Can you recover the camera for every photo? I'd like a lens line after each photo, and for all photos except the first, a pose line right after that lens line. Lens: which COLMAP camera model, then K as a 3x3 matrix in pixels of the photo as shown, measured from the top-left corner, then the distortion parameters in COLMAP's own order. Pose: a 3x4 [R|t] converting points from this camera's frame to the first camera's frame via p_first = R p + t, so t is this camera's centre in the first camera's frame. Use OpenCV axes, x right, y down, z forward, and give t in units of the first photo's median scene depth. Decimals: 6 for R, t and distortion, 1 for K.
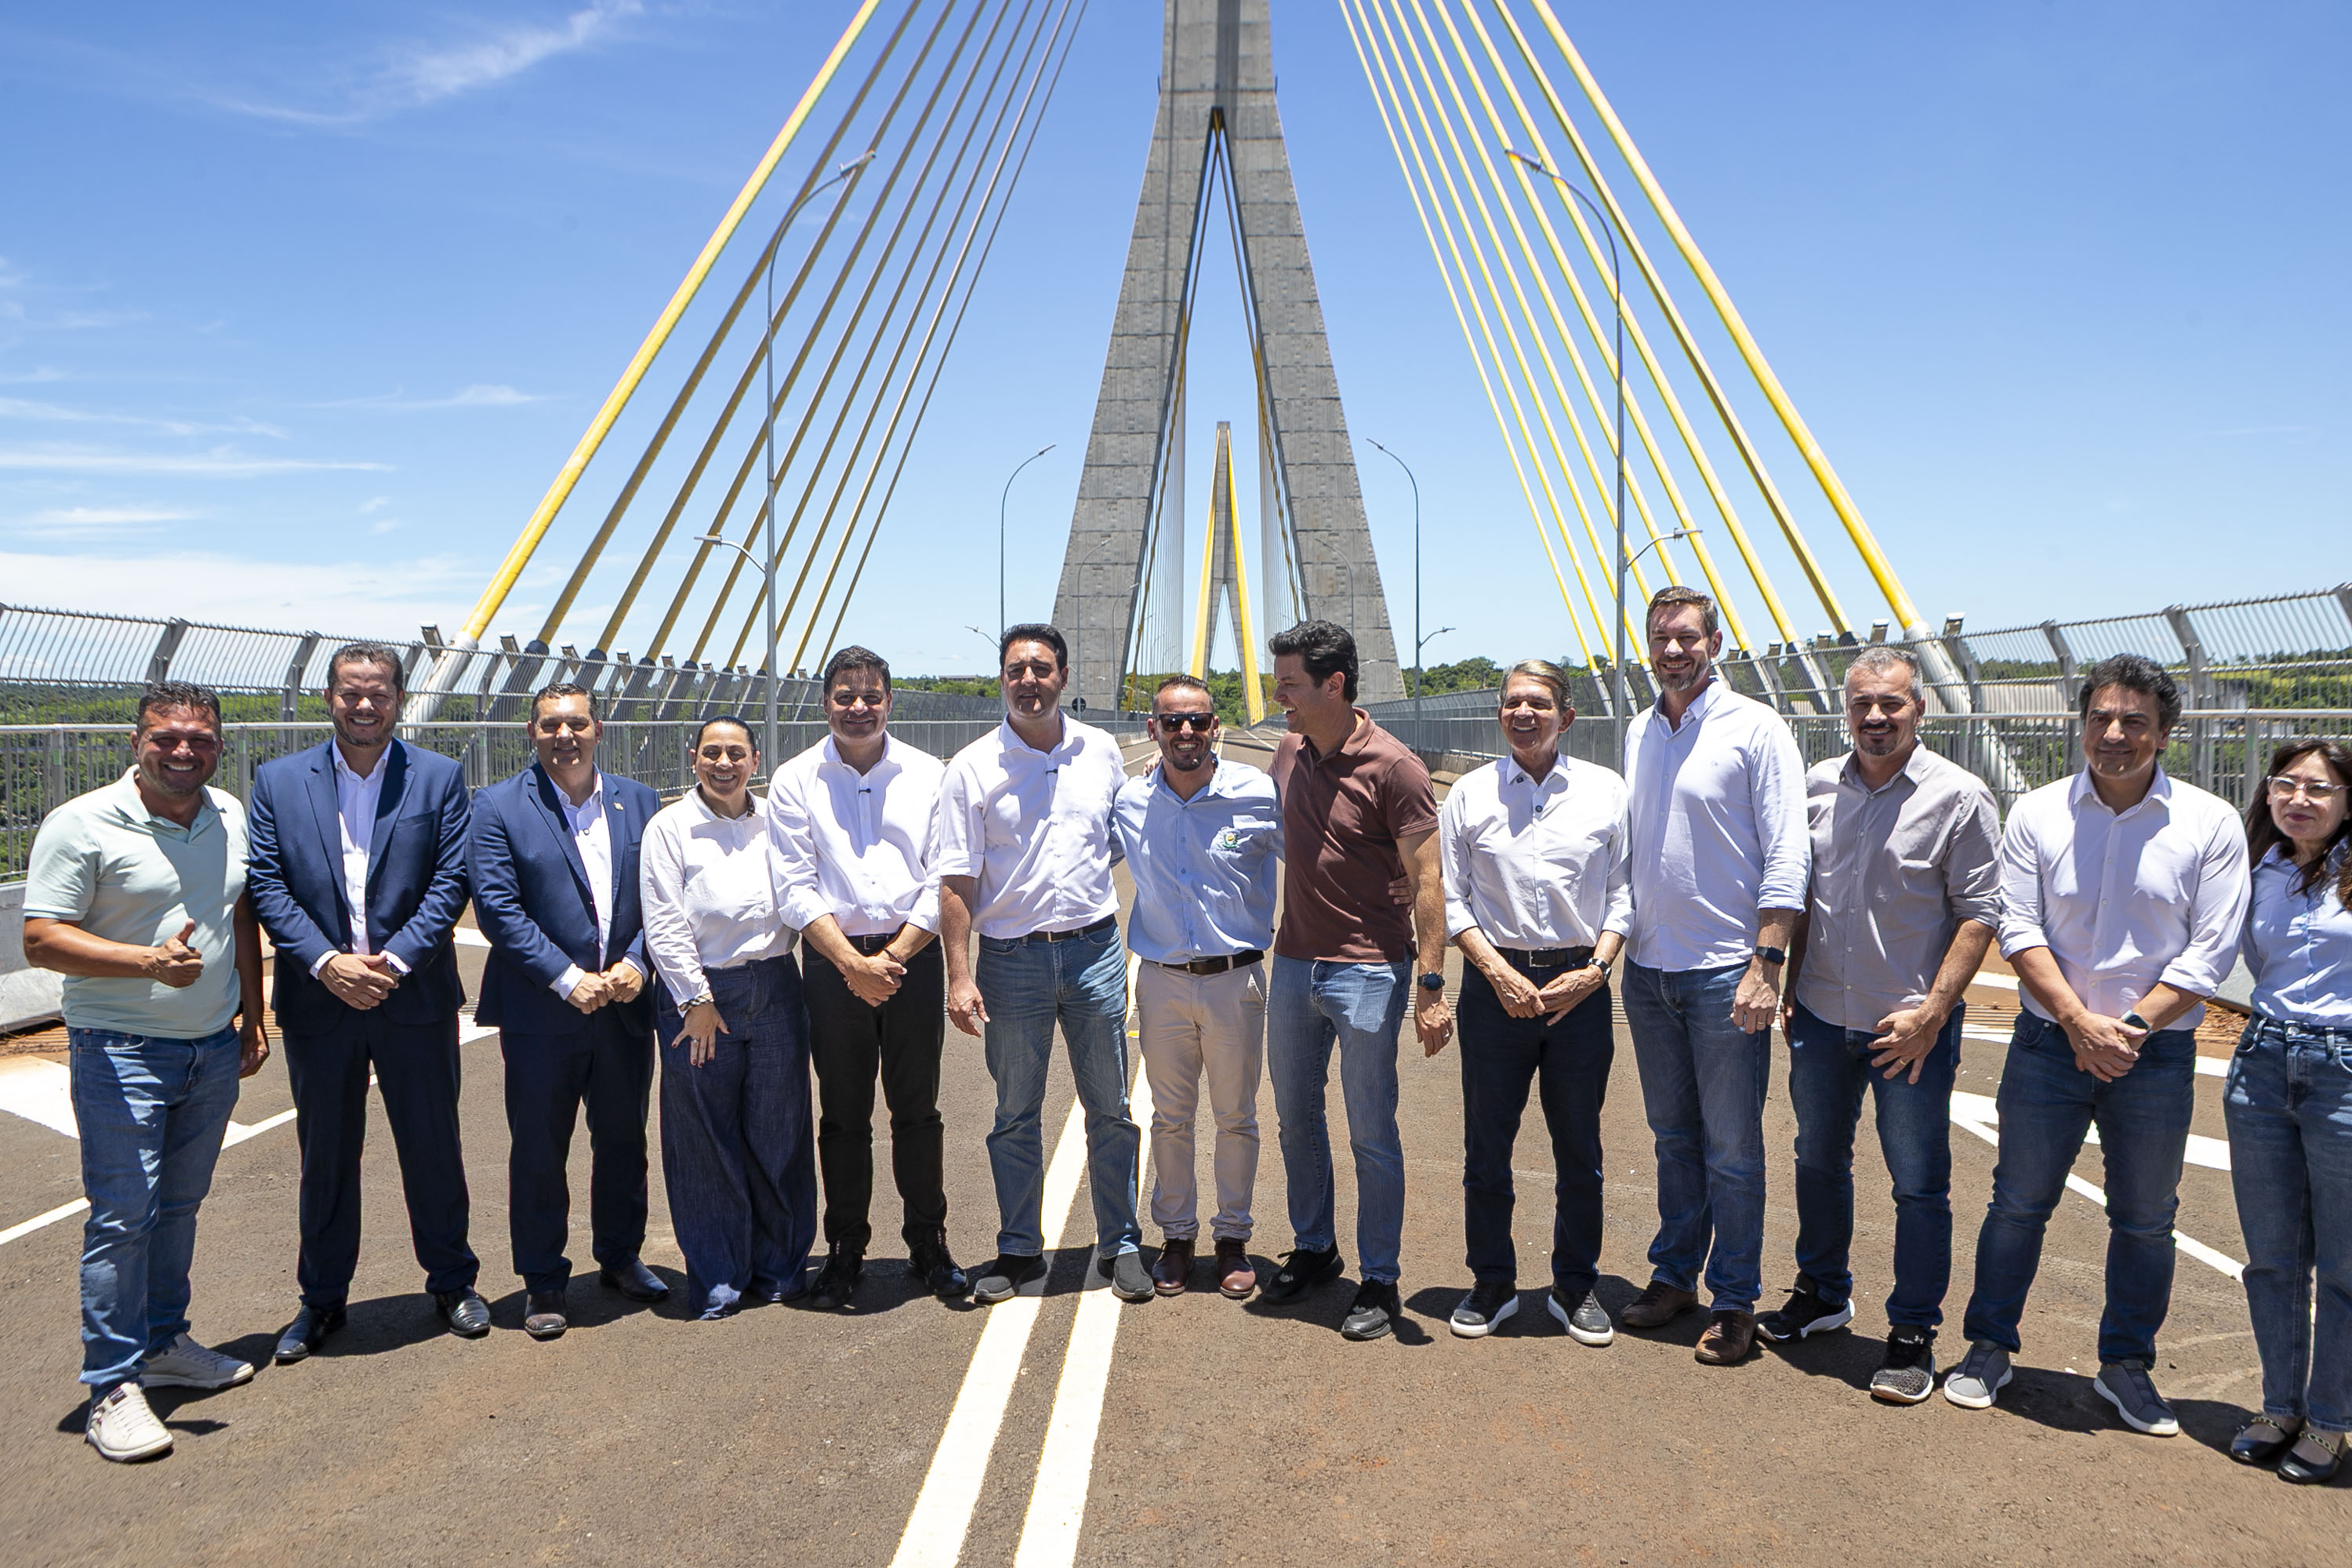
lens RADIAL K [[1677.3, 0, 1197.6], [0, 1677.3, 808.1], [0, 0, 1]] dist [-0.073753, 0.081617]
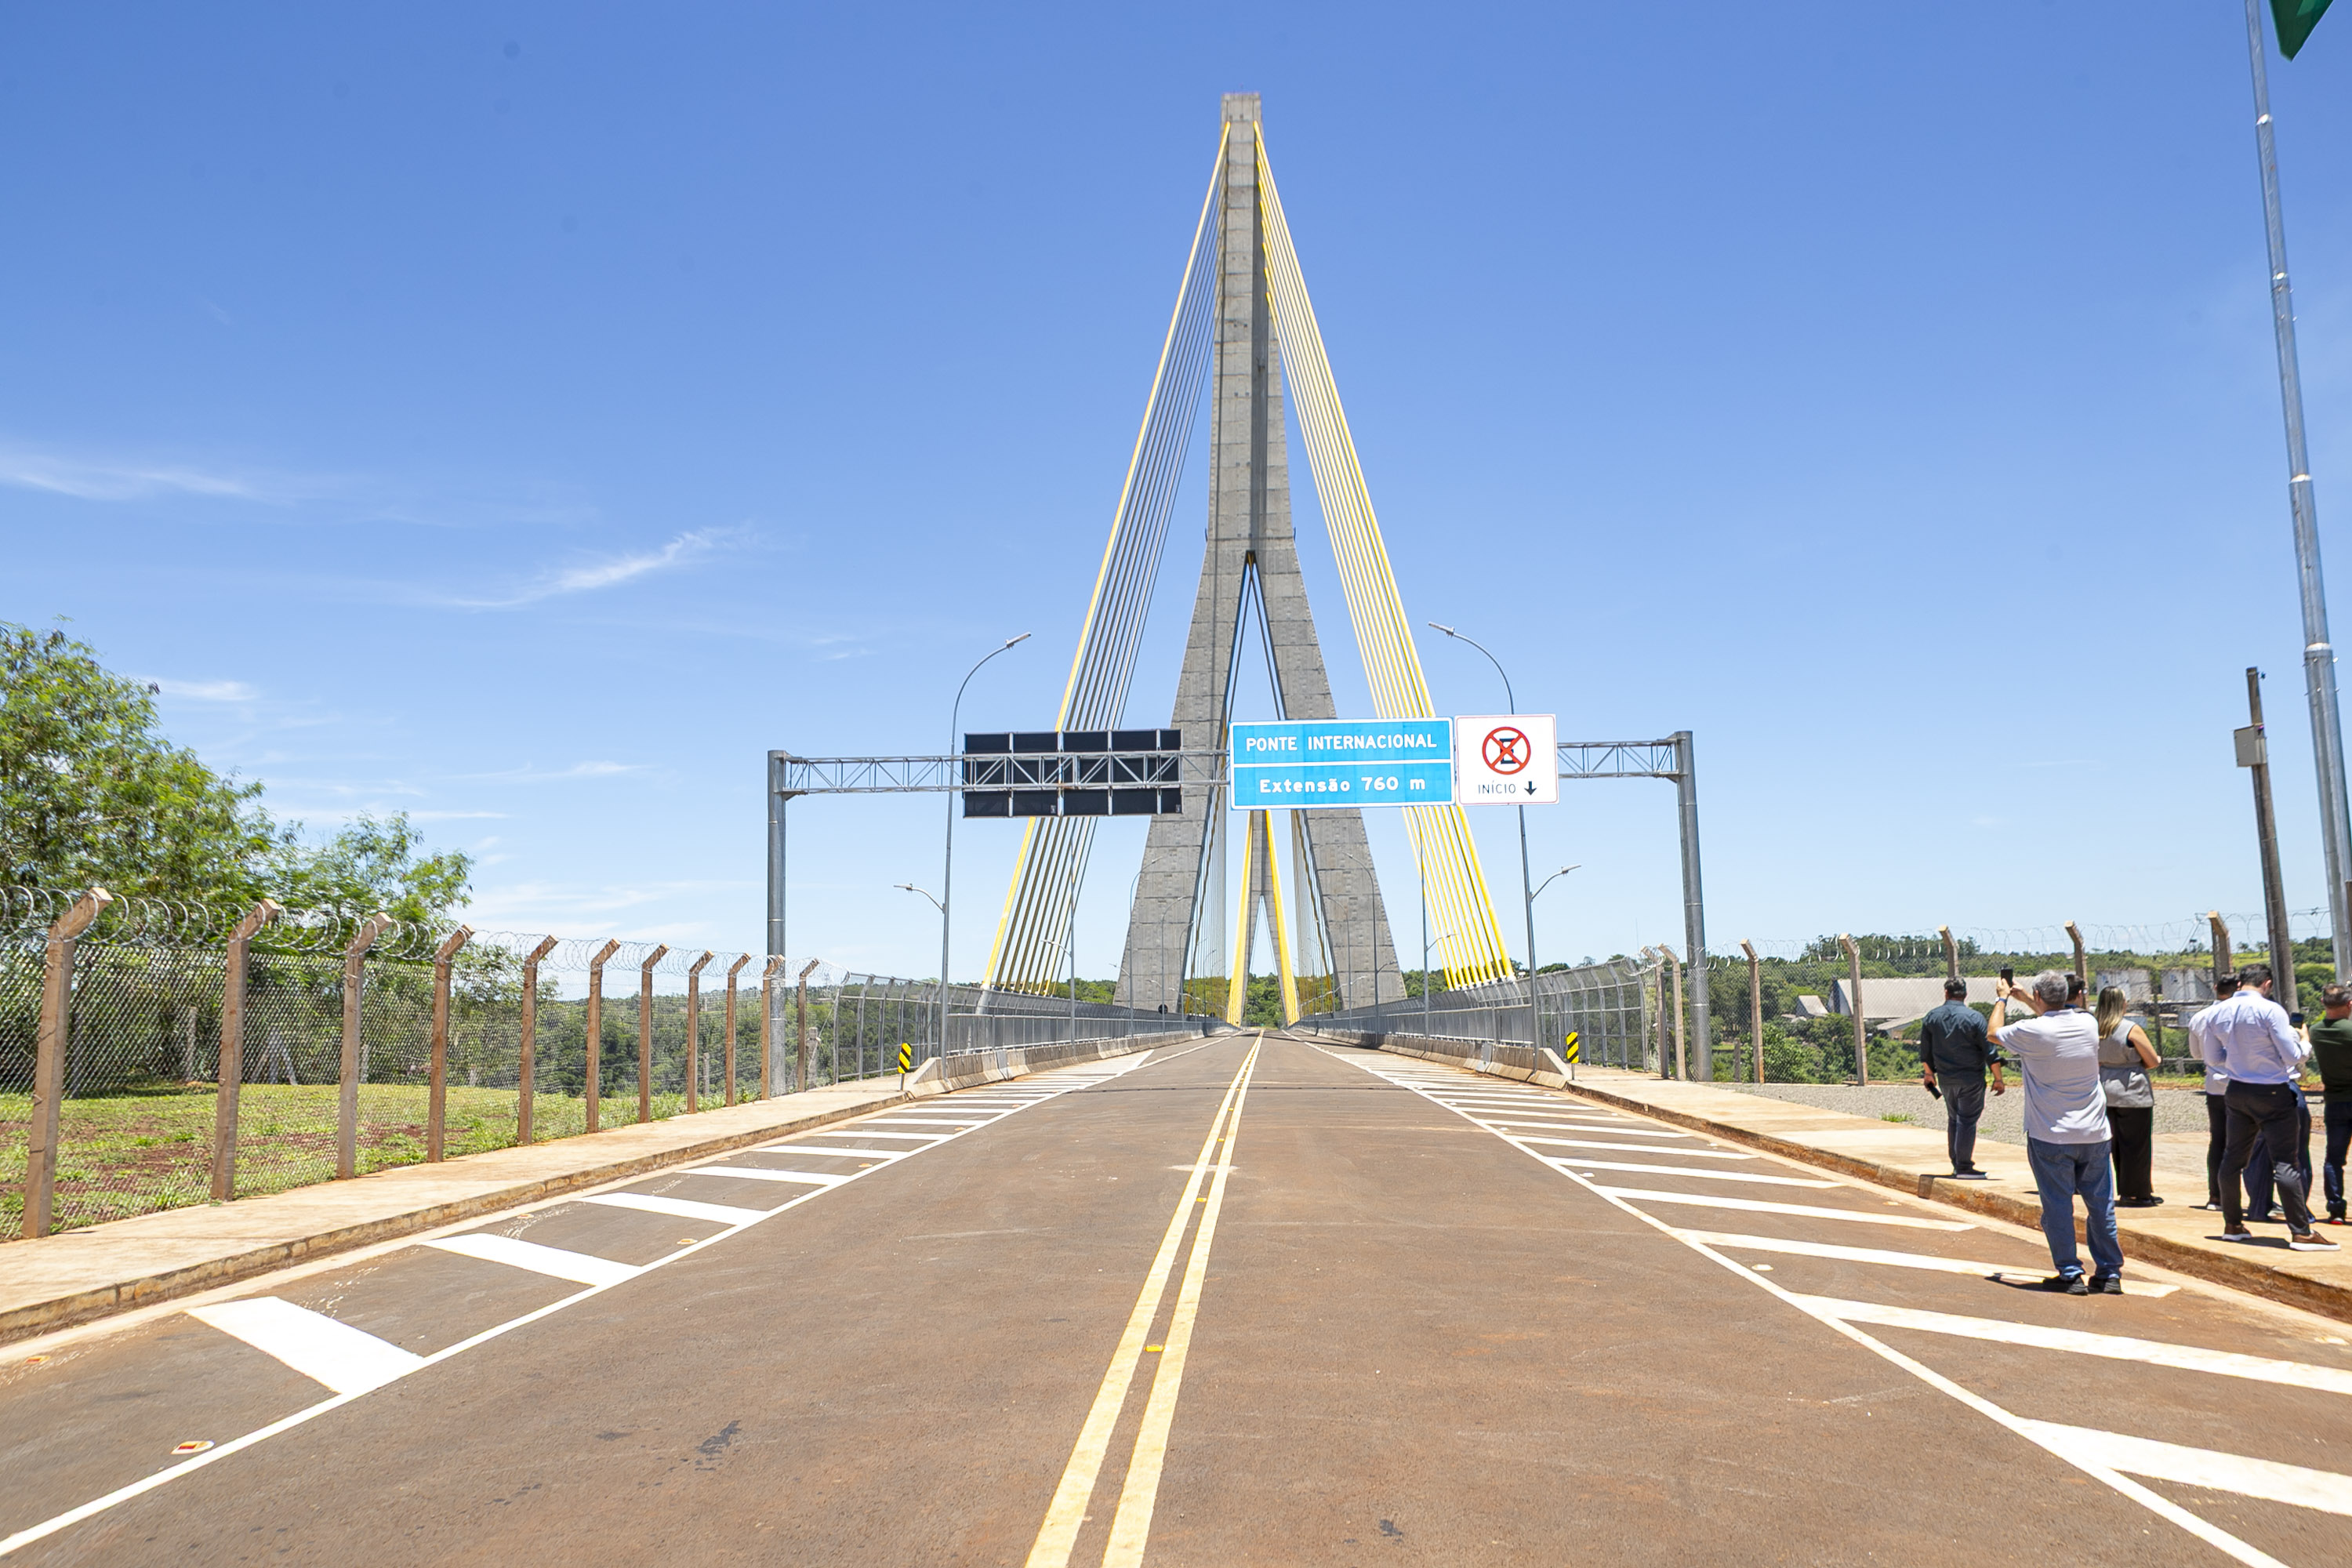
lens RADIAL K [[1613.0, 0, 1198.5], [0, 1613.0, 805.8], [0, 0, 1]] dist [-0.050962, 0.015821]
pose [[0.999655, -0.013151, -0.022738, -0.003027], [0.008716, 0.982672, -0.185148, 0.013301], [0.024779, 0.184886, 0.982448, -0.221747]]
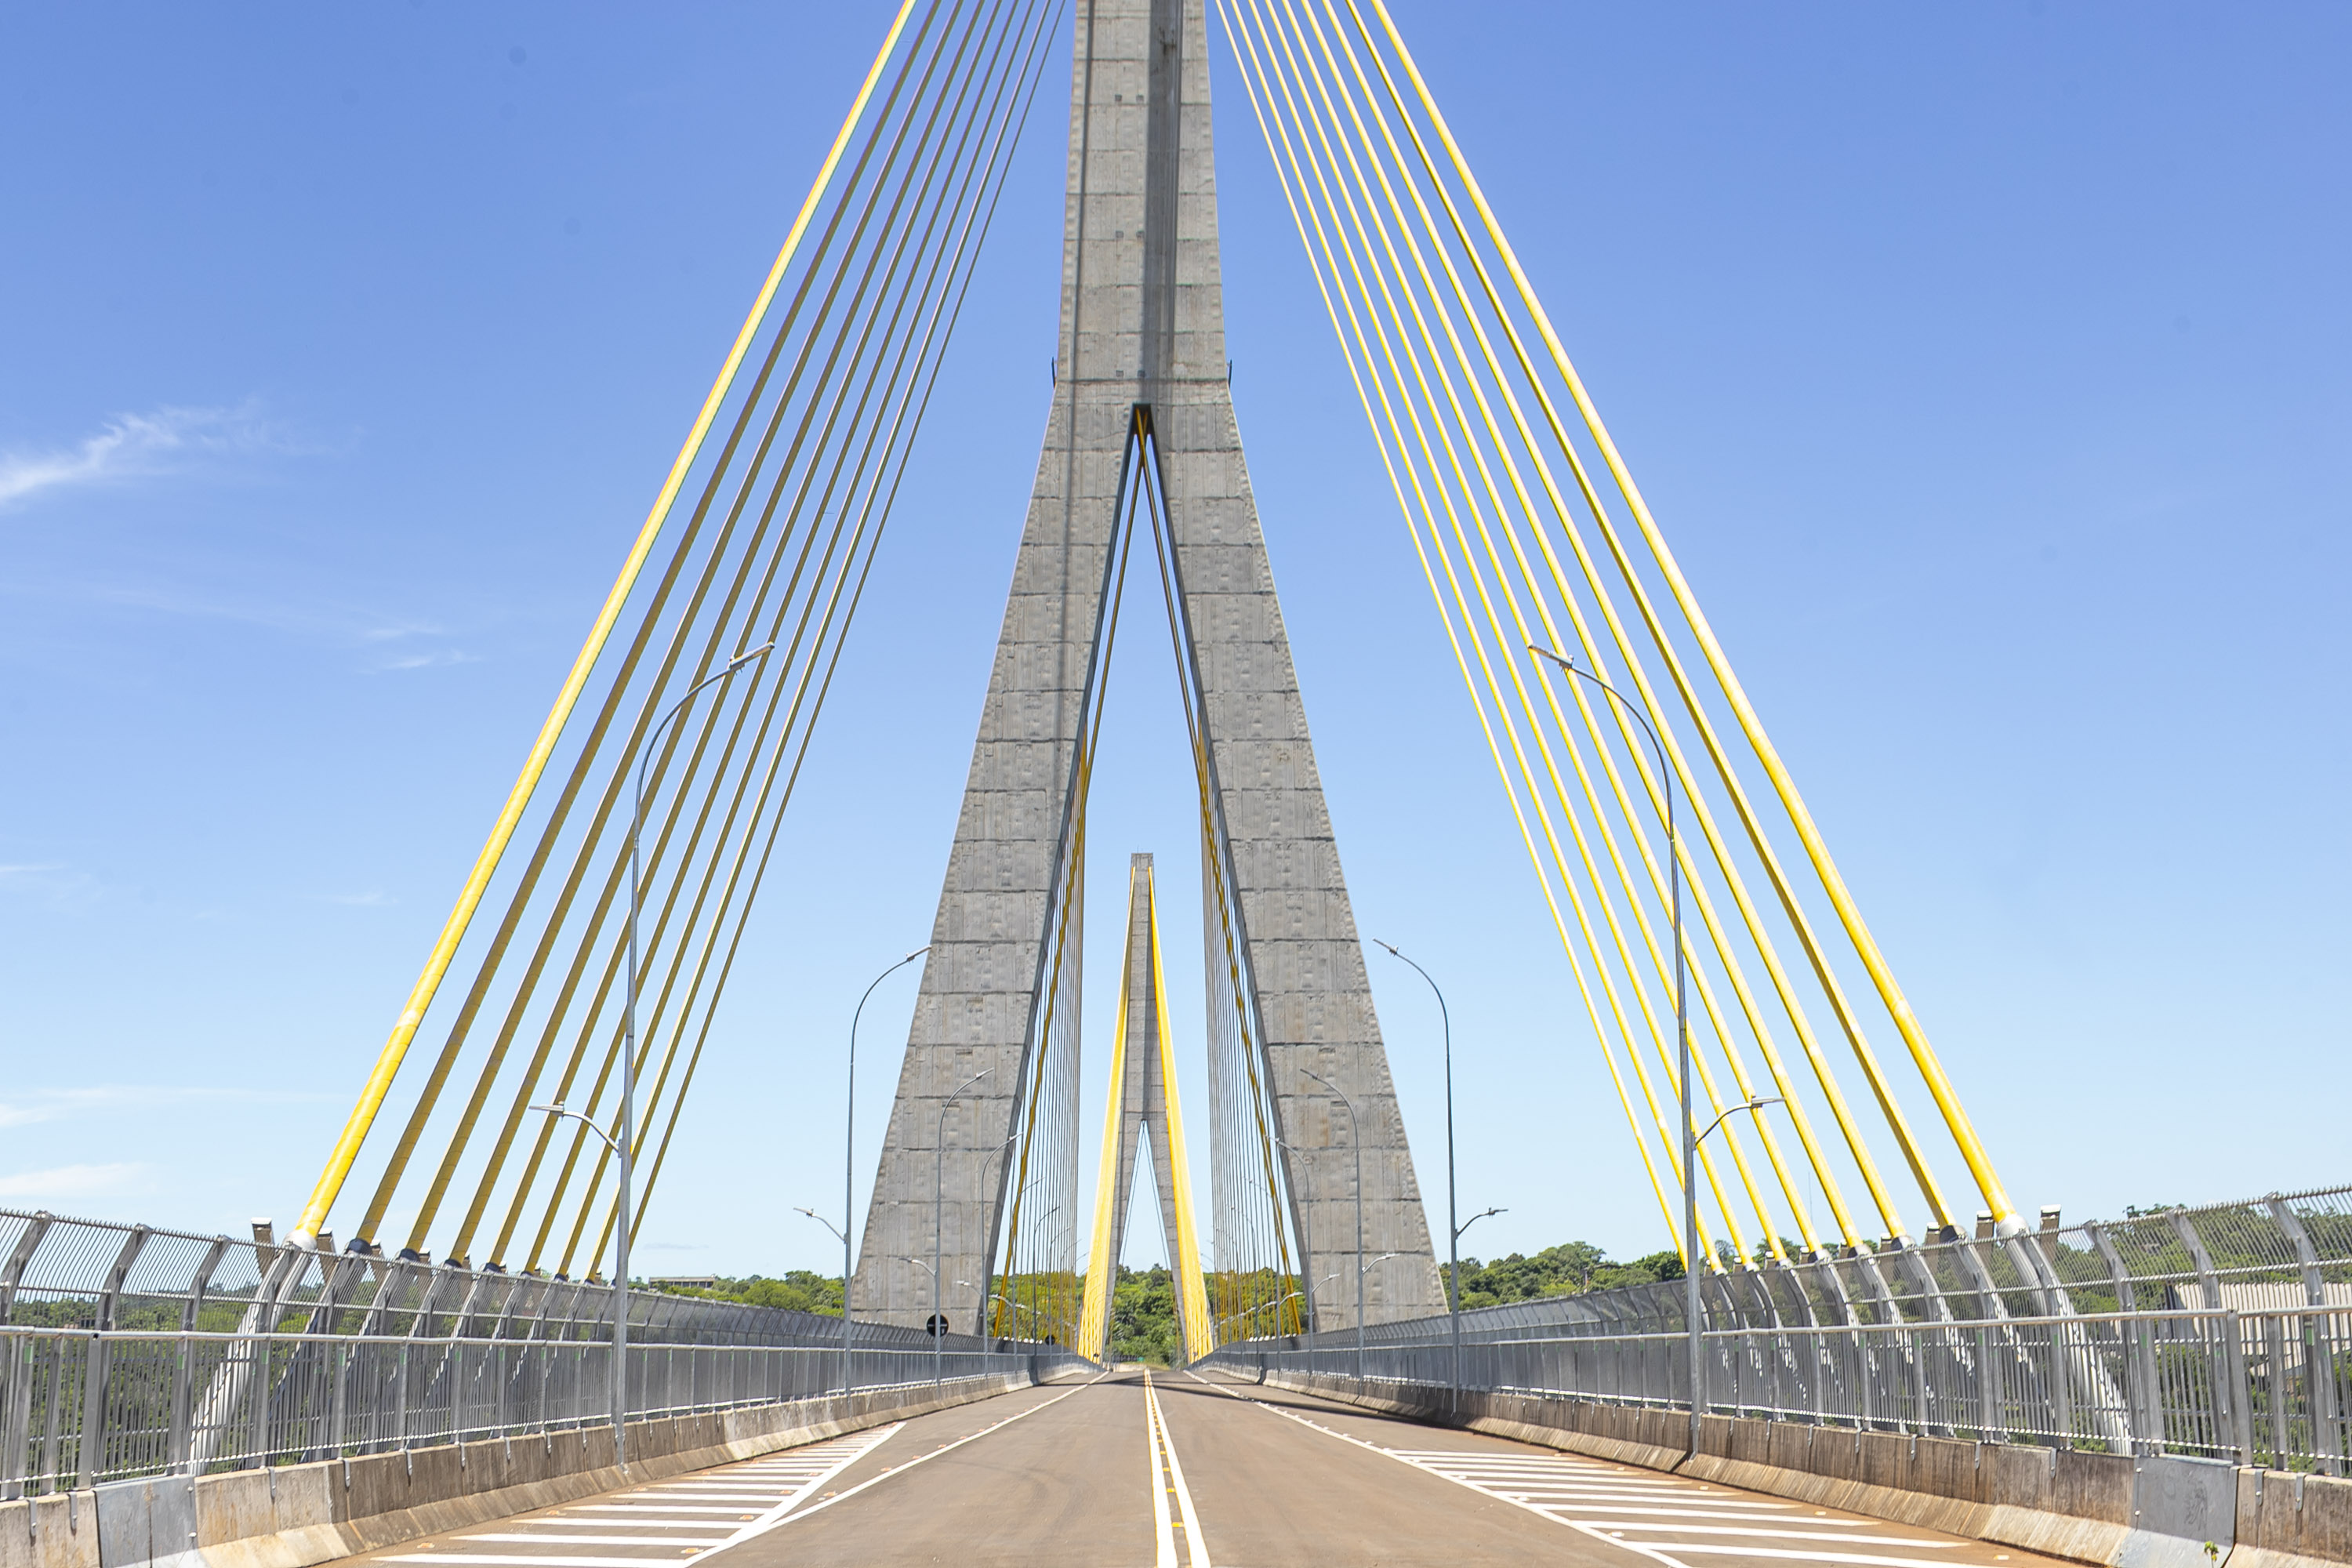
lens RADIAL K [[2848.3, 0, 1197.6], [0, 2848.3, 801.4], [0, 0, 1]] dist [-0.026609, 0.000000]
pose [[0.999376, 0.003142, 0.035187, -0.005349], [0.005458, 0.970338, -0.241690, 0.004231], [-0.034903, 0.241731, 0.969715, -0.060005]]
